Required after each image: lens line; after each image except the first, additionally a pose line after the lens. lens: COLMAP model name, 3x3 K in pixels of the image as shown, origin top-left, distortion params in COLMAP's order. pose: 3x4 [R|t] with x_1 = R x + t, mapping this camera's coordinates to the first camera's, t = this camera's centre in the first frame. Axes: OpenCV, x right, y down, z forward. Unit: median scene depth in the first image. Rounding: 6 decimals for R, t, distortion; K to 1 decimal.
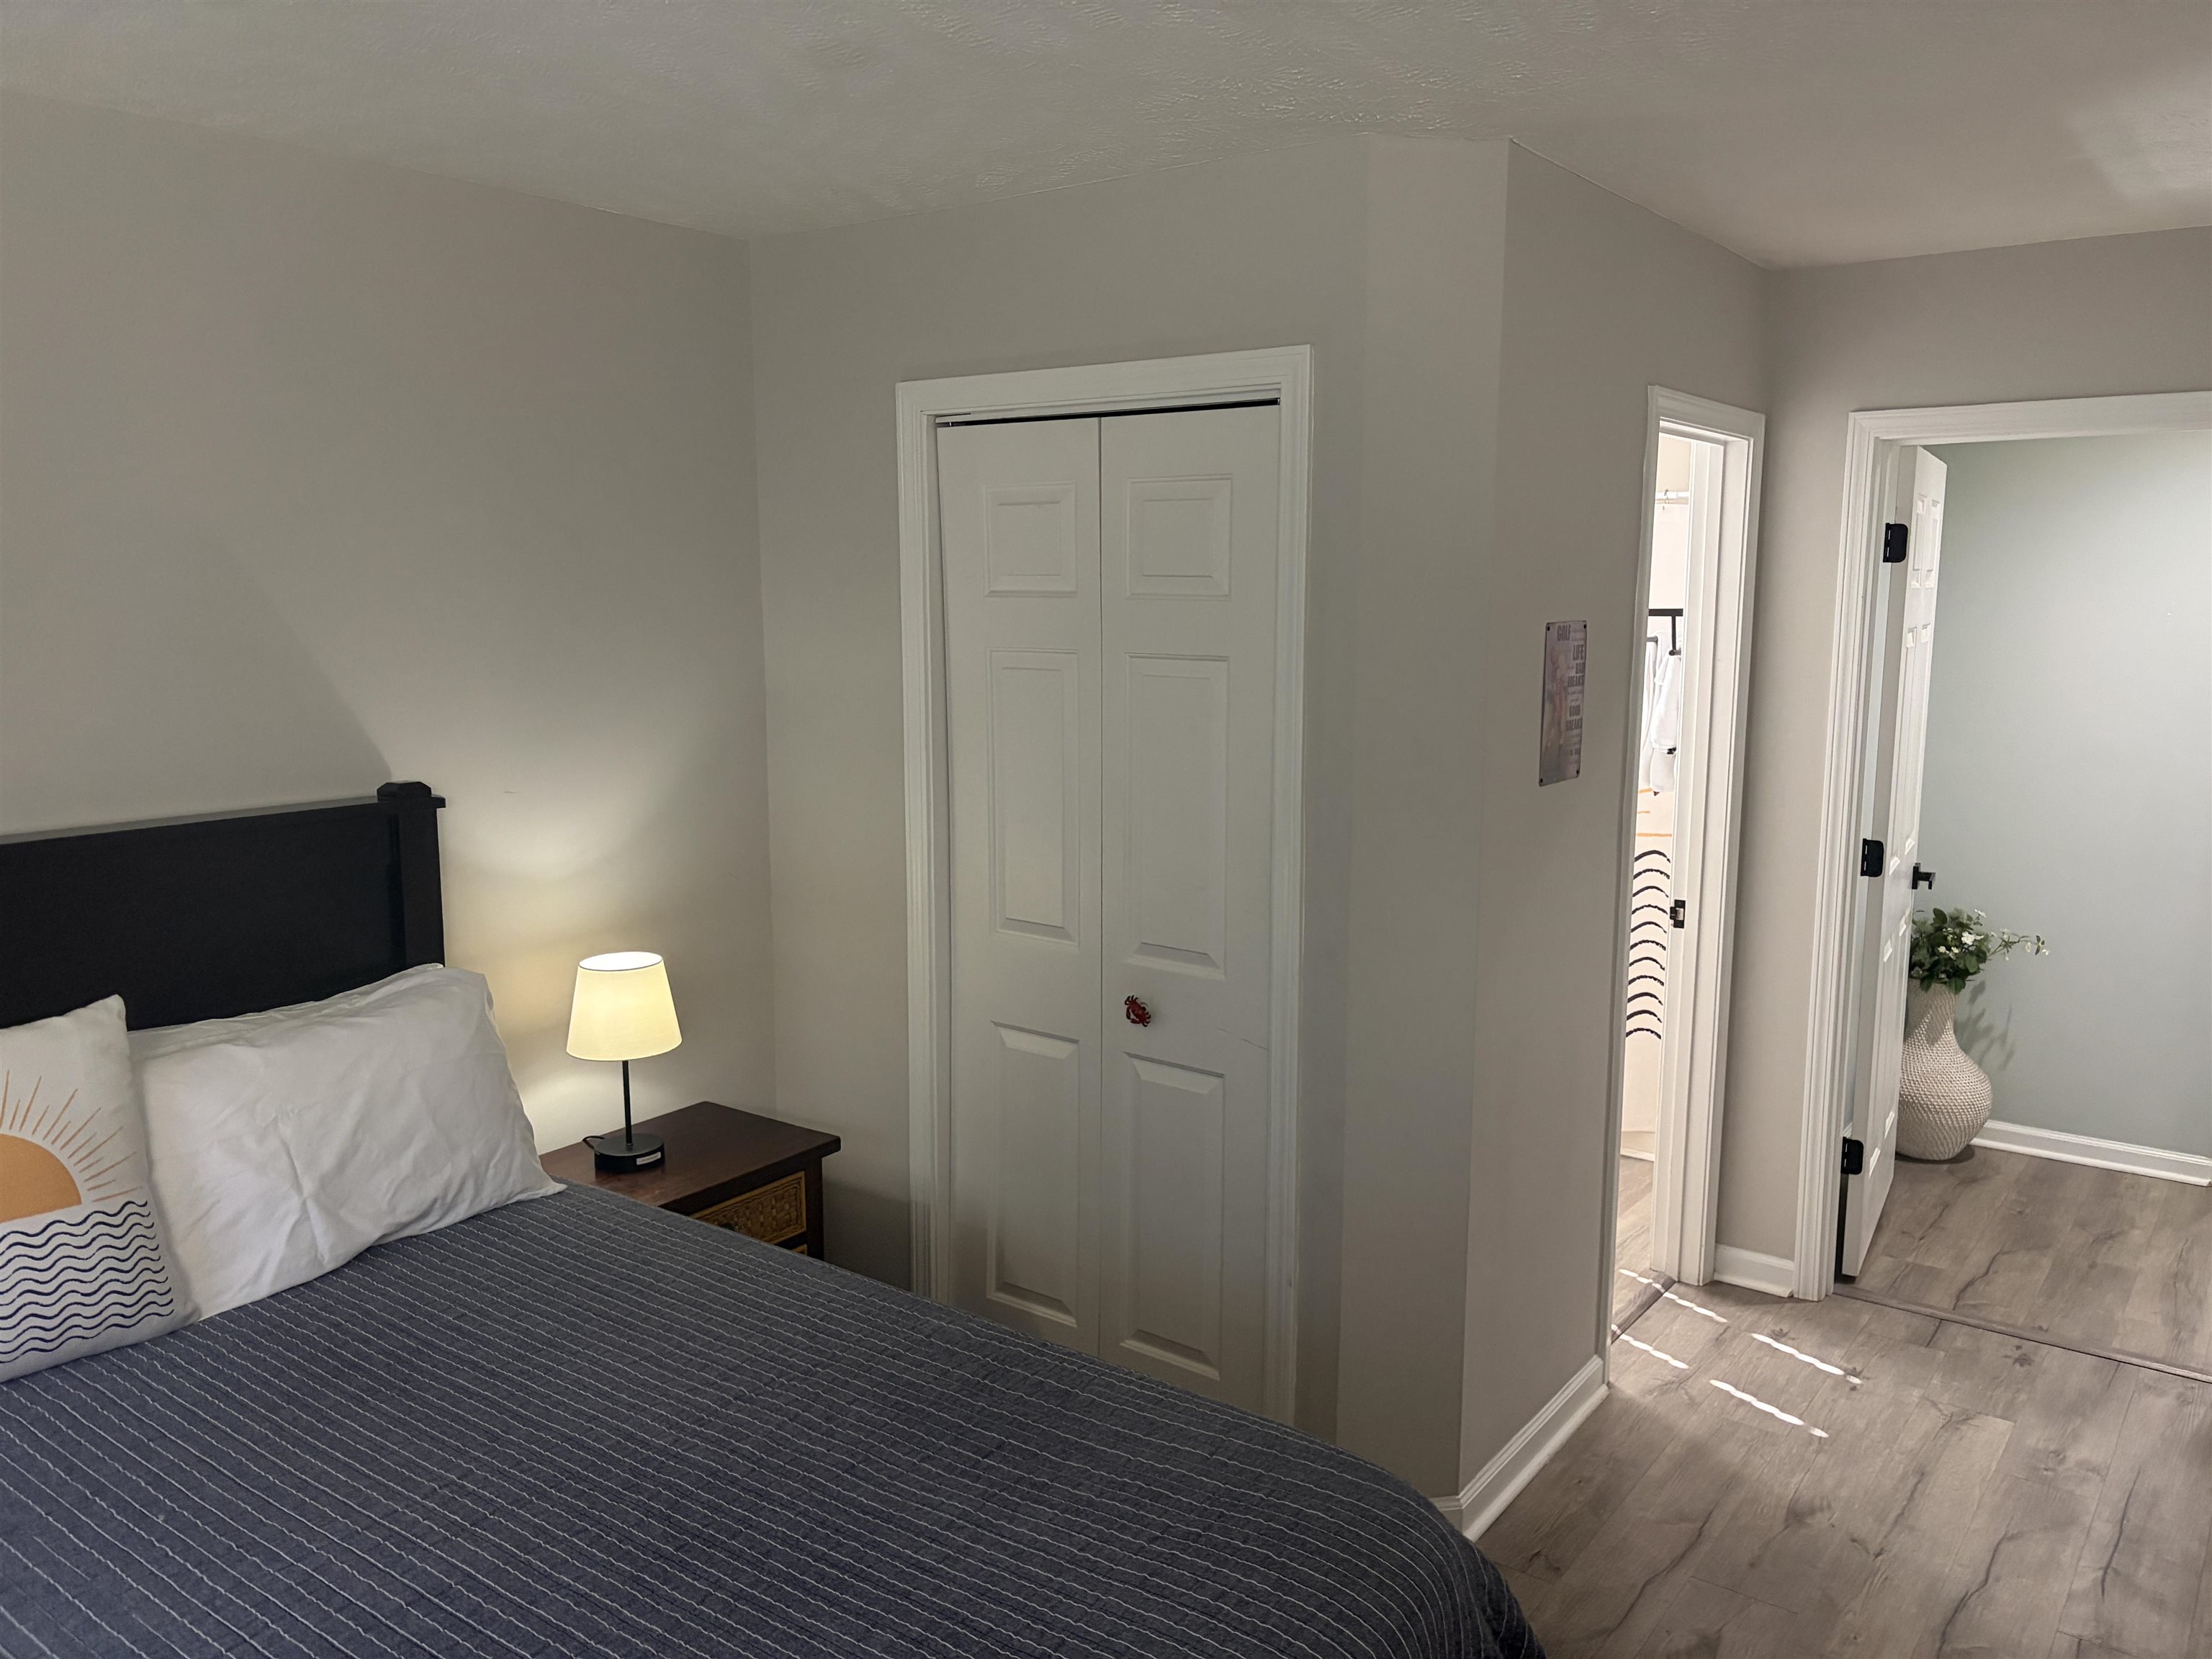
lens RADIAL K [[1669.0, 0, 1055.9], [0, 1669.0, 852.2], [0, 0, 1]] dist [0.051390, -0.052669]
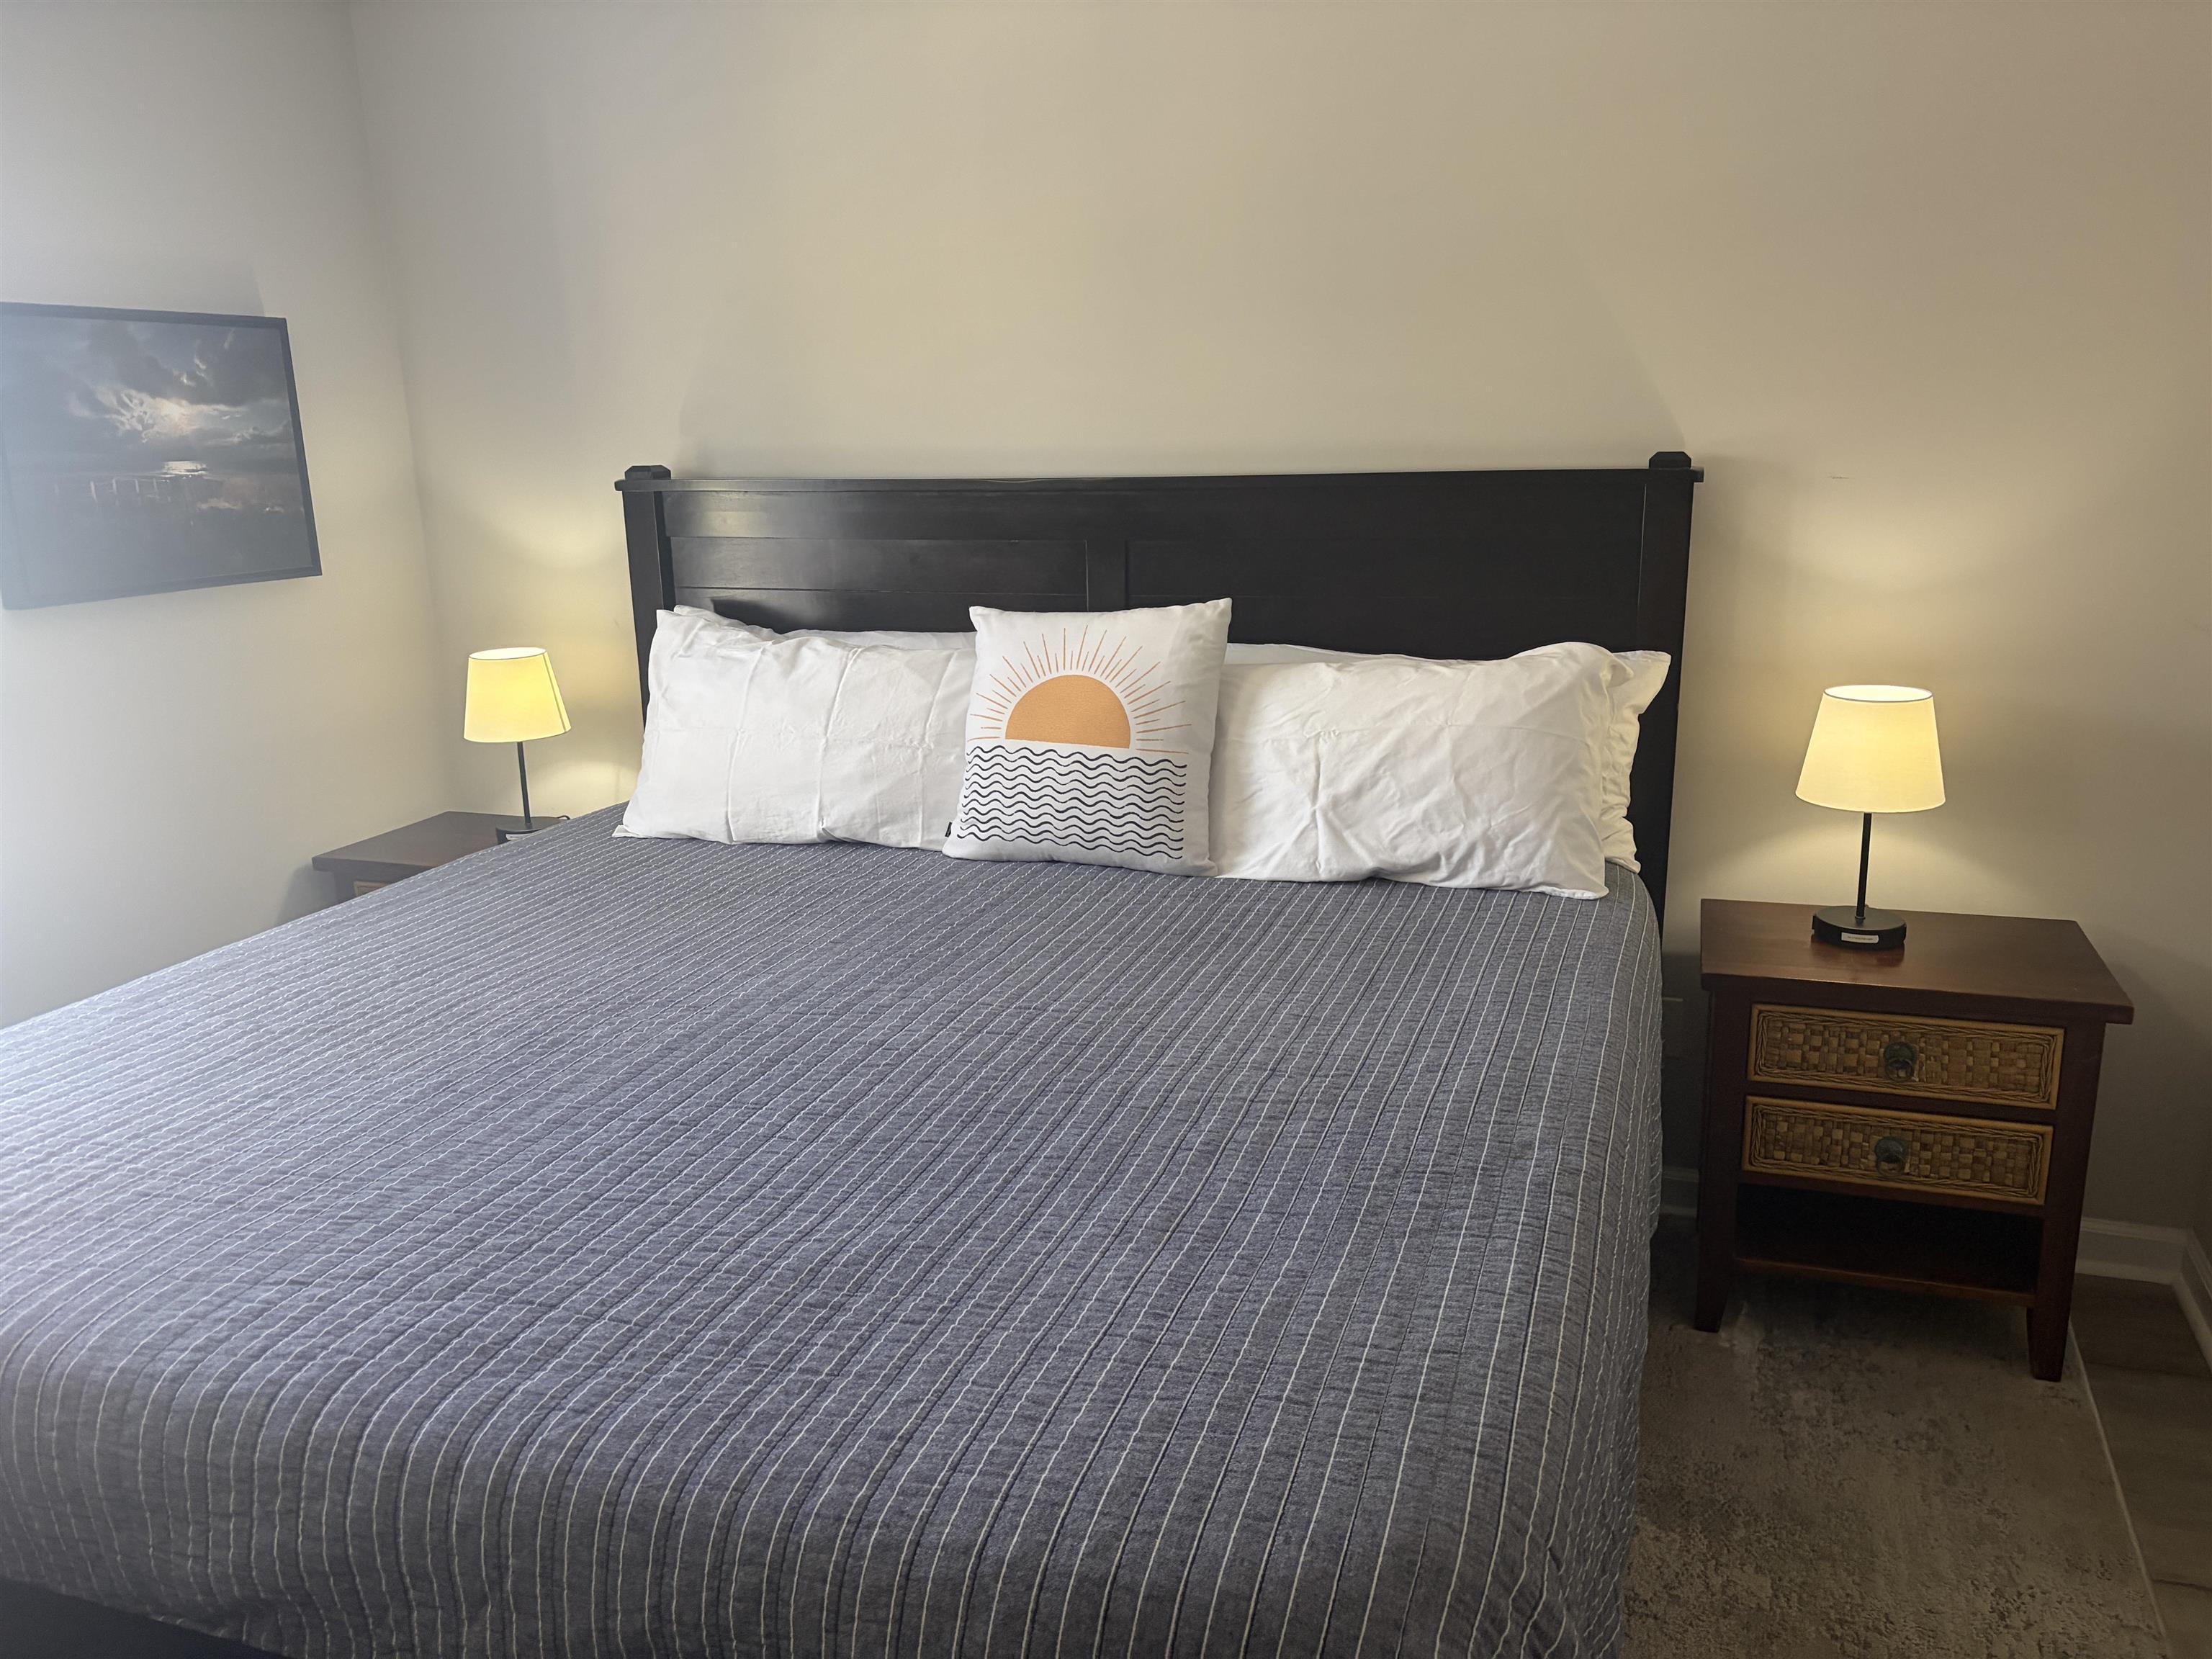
lens RADIAL K [[1669.0, 0, 1107.4], [0, 1669.0, 831.5], [0, 0, 1]] dist [0.051390, -0.052669]
pose [[0.310246, 0.236872, -0.920673, 0.497036], [-0.123549, 0.970293, 0.208006, 0.008674], [0.942594, 0.049215, 0.330295, 0.487059]]
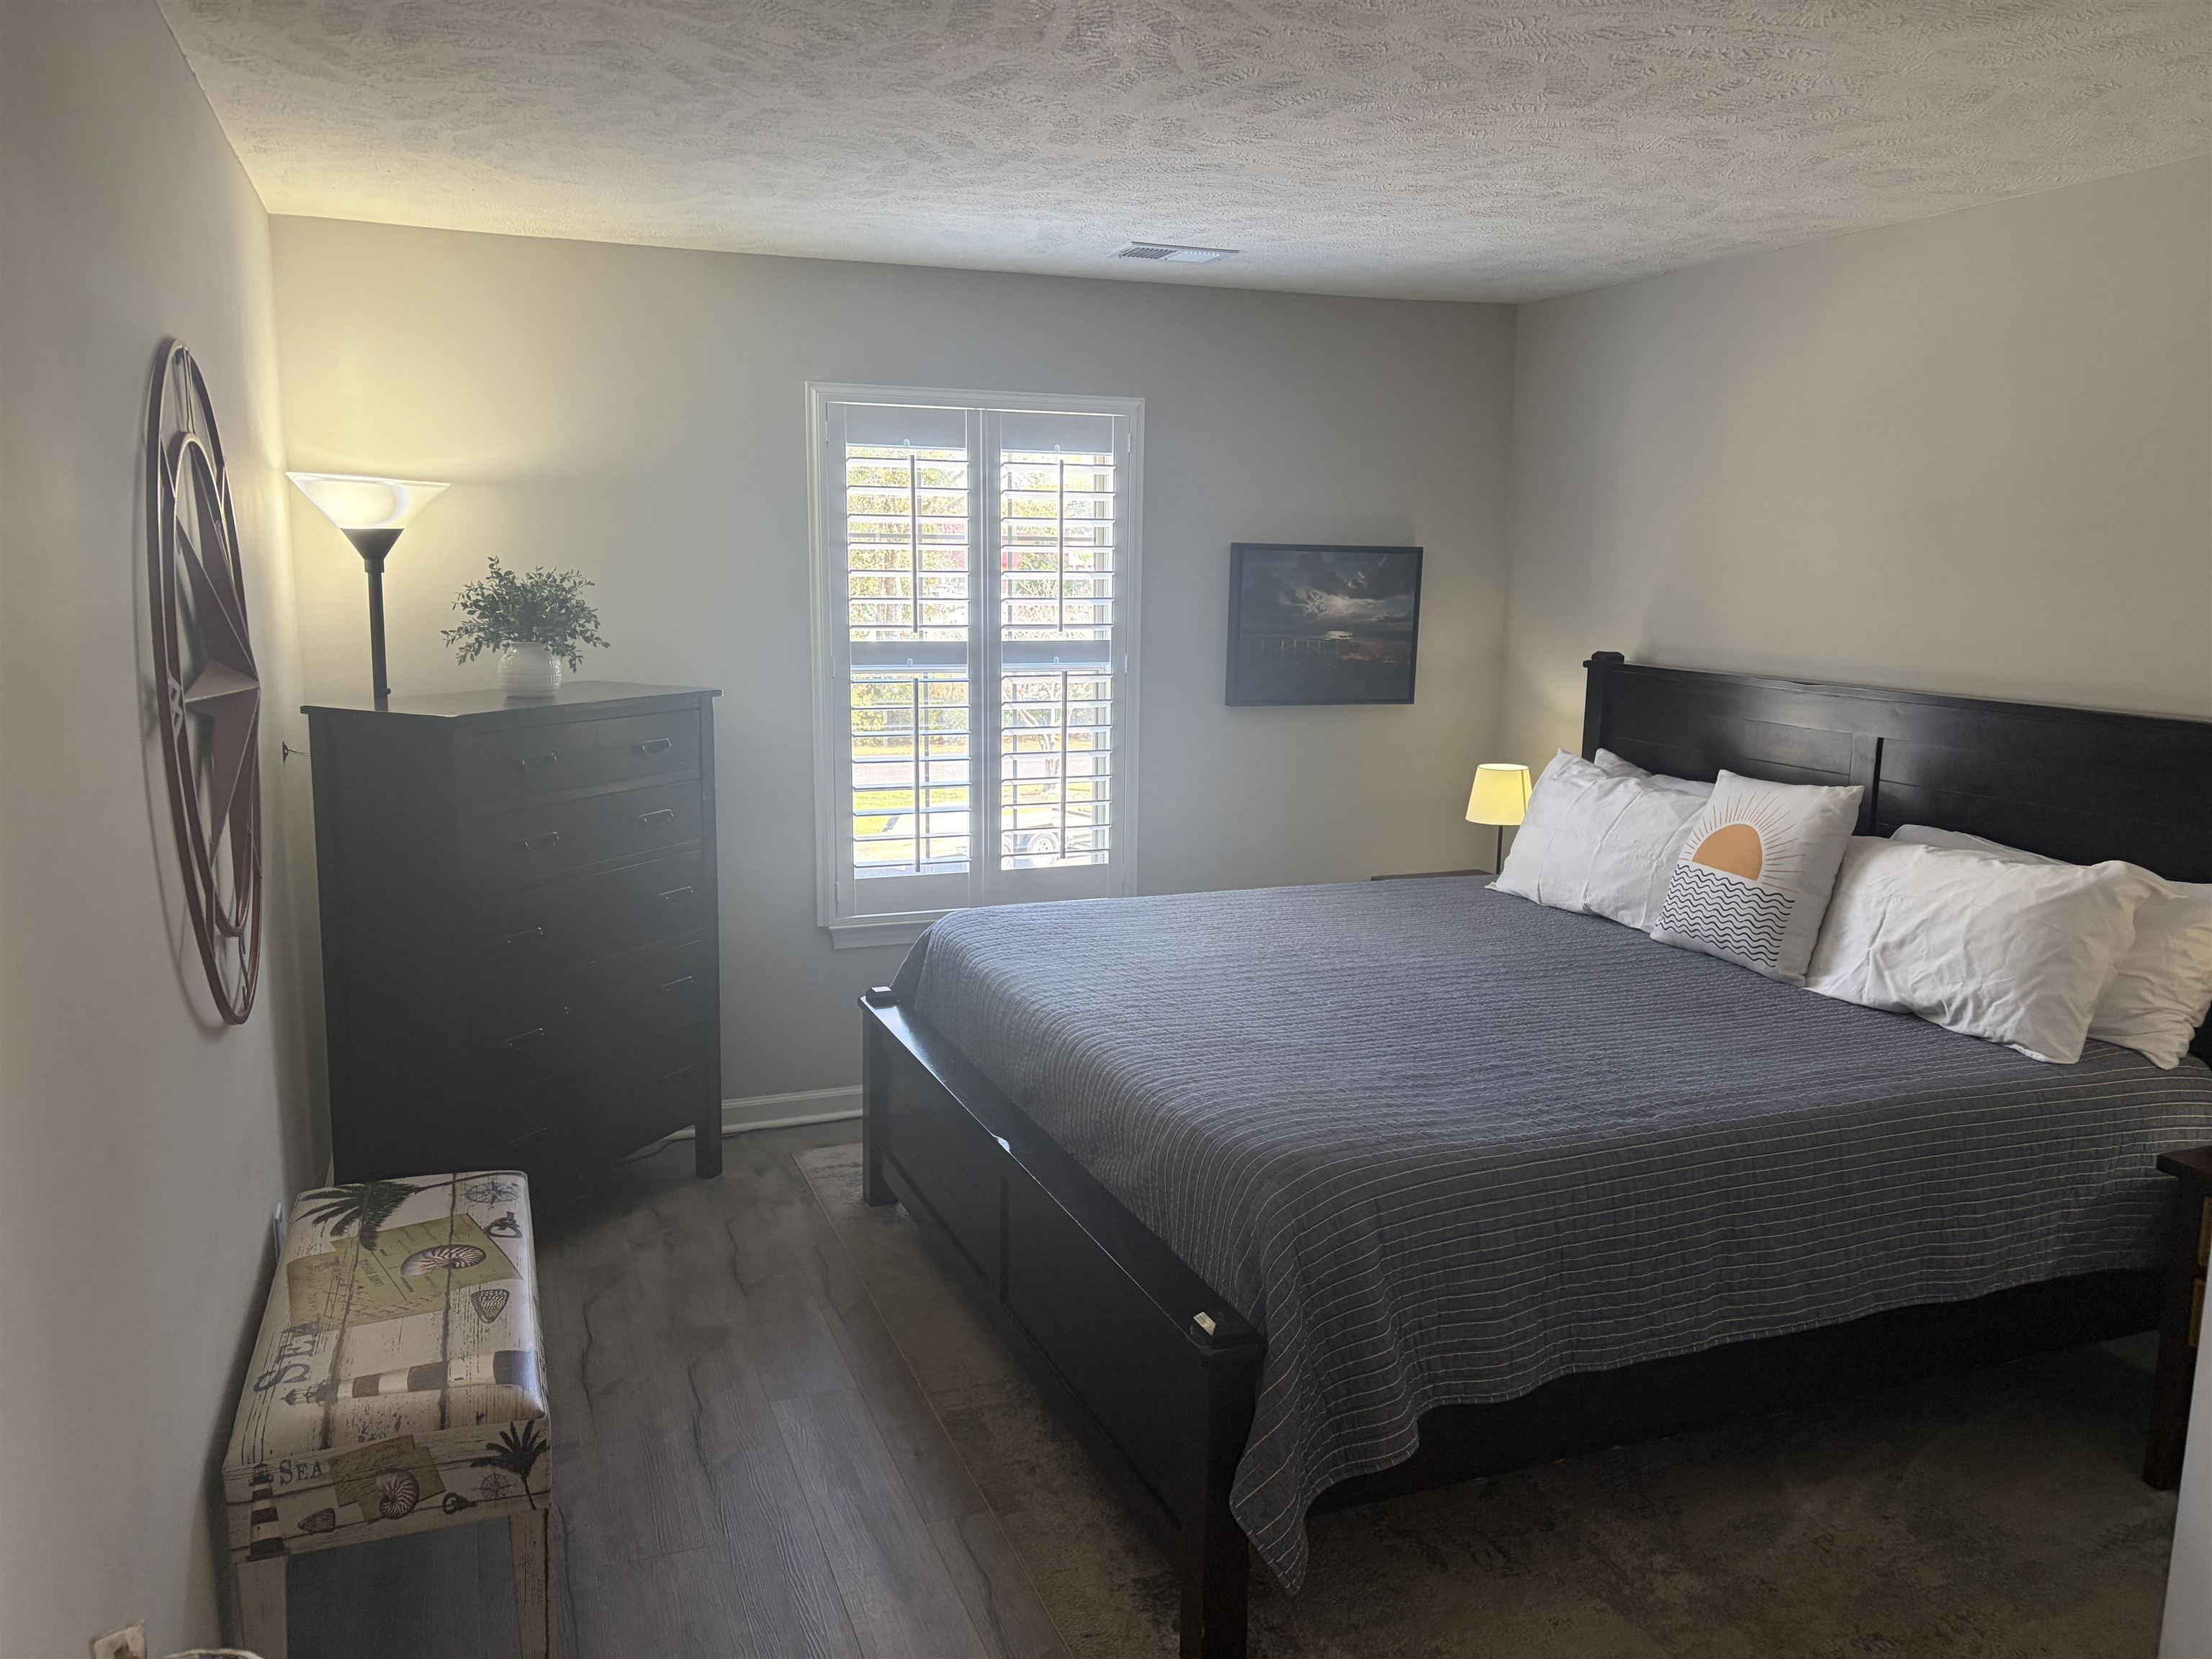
lens RADIAL K [[1669.0, 0, 1092.7], [0, 1669.0, 822.8], [0, 0, 1]] dist [0.051390, -0.052669]
pose [[-0.520005, 0.136500, -0.843186, 1.048808], [-0.140293, 0.960094, 0.241947, -0.147476], [0.842563, 0.244106, -0.480104, 1.052535]]
